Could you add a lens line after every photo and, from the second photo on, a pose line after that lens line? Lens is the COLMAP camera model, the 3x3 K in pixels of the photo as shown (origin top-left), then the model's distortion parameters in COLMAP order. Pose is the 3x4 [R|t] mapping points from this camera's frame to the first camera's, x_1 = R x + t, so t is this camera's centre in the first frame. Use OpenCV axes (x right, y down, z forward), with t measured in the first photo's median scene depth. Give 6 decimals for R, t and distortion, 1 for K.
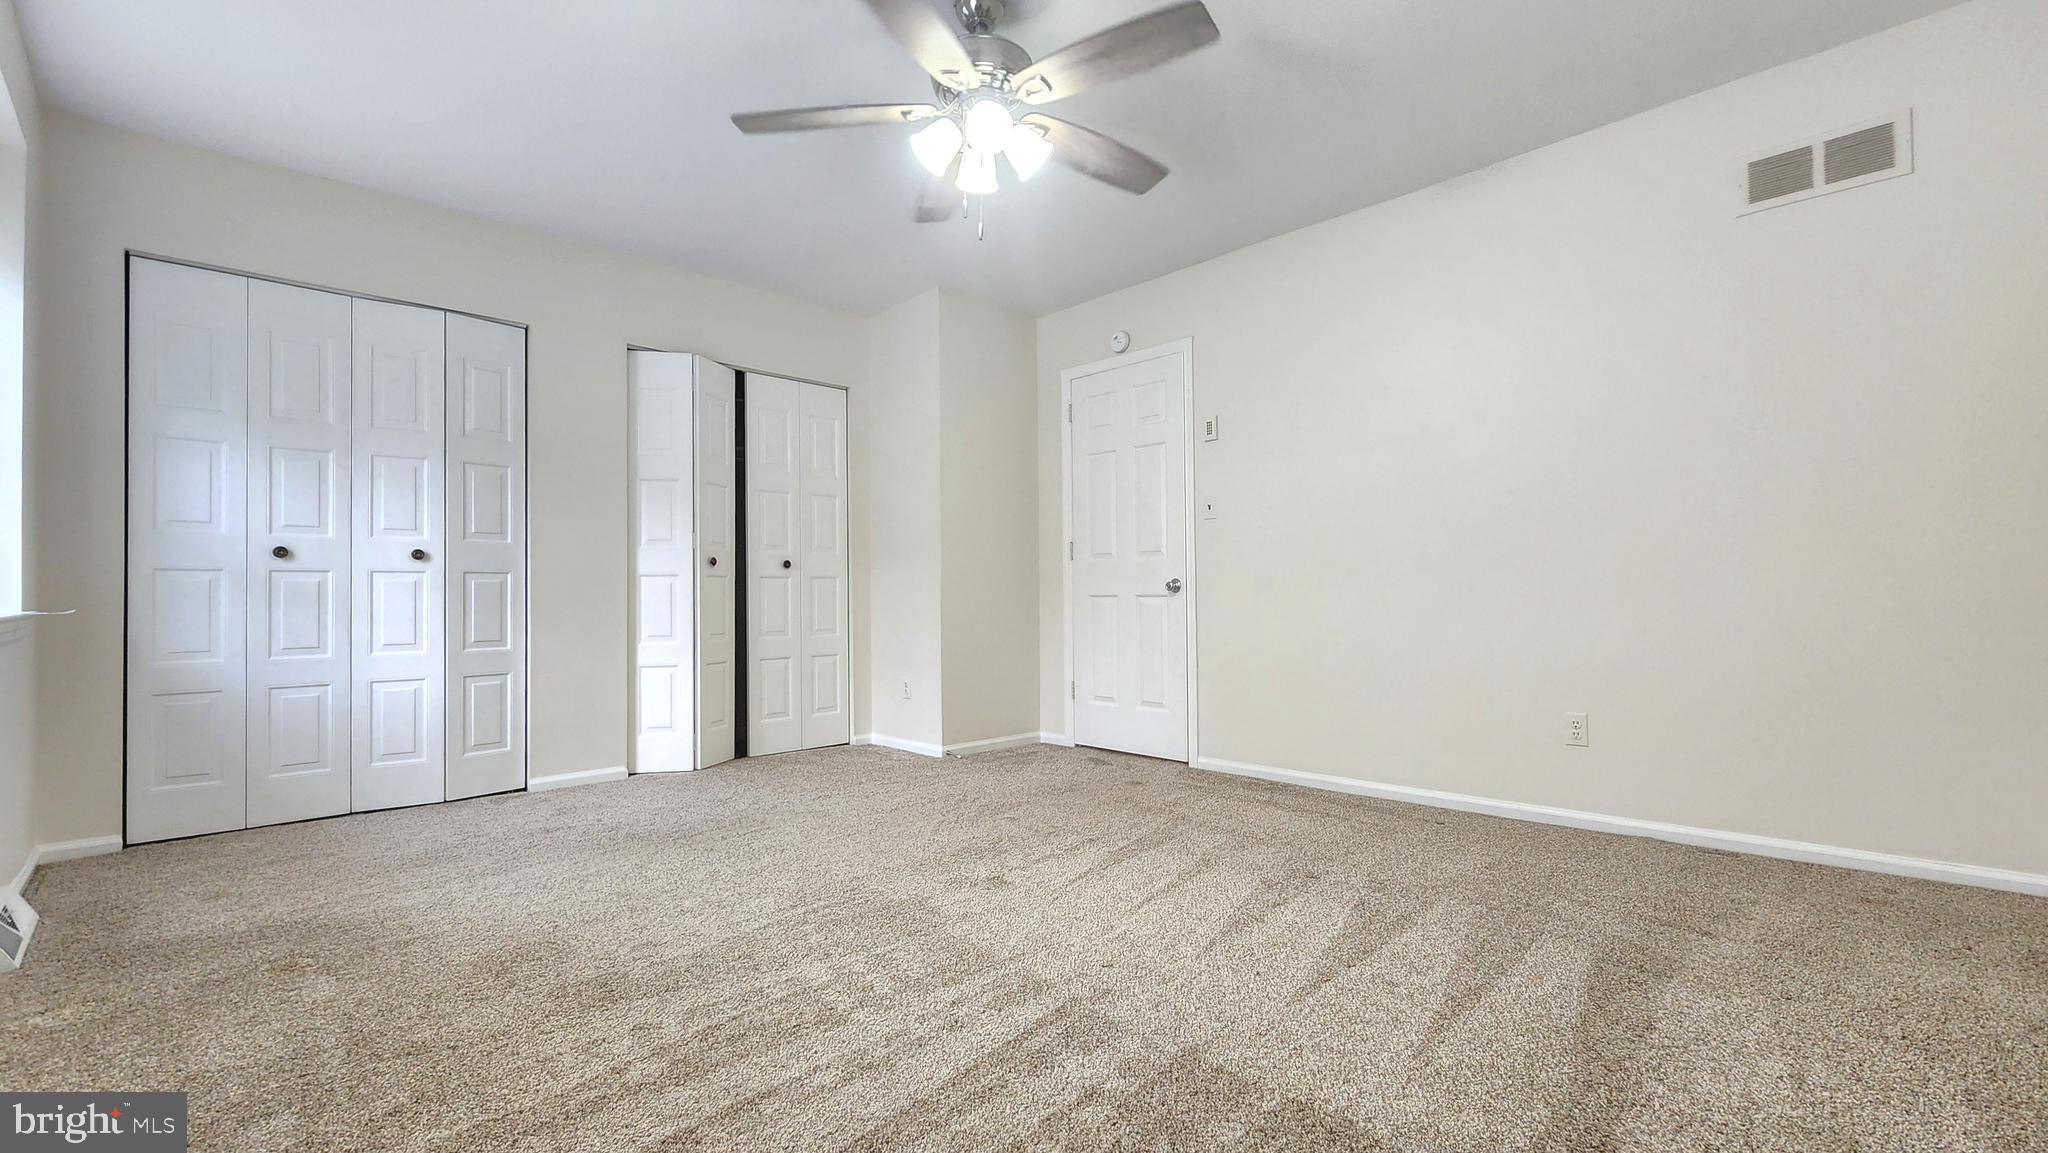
lens RADIAL K [[865.3, 0, 1023.7], [0, 865.3, 582.2], [0, 0, 1]] dist [0.002588, -0.000392]
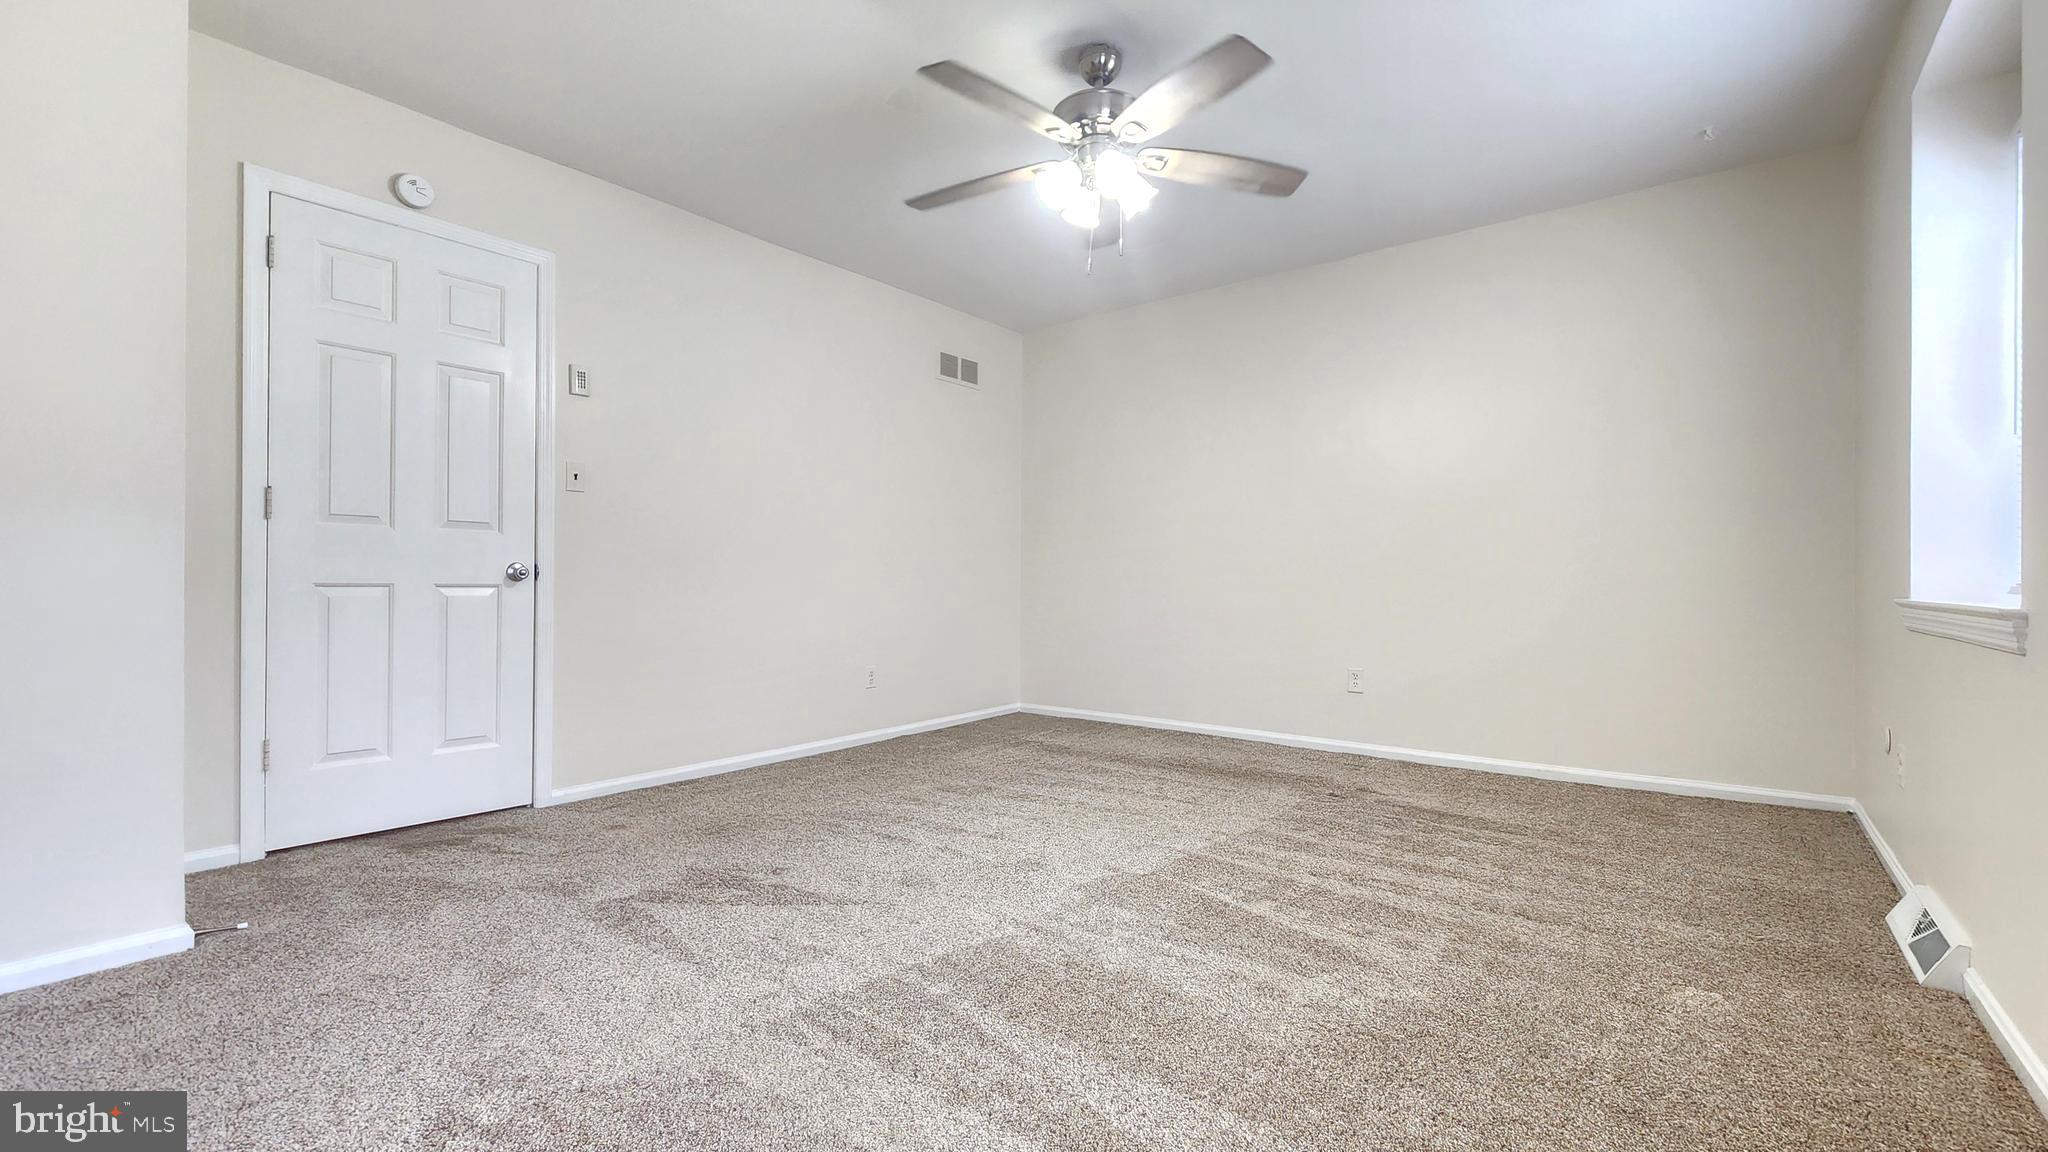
lens RADIAL K [[871.5, 0, 1024.3], [0, 871.5, 584.0], [0, 0, 1]] dist [0.001074, 0.000005]
pose [[-0.124259, 0.014736, 0.992140, -0.997639], [-0.021336, 0.999619, -0.017519, 0.029049], [-0.992020, -0.023345, -0.123897, 1.059099]]
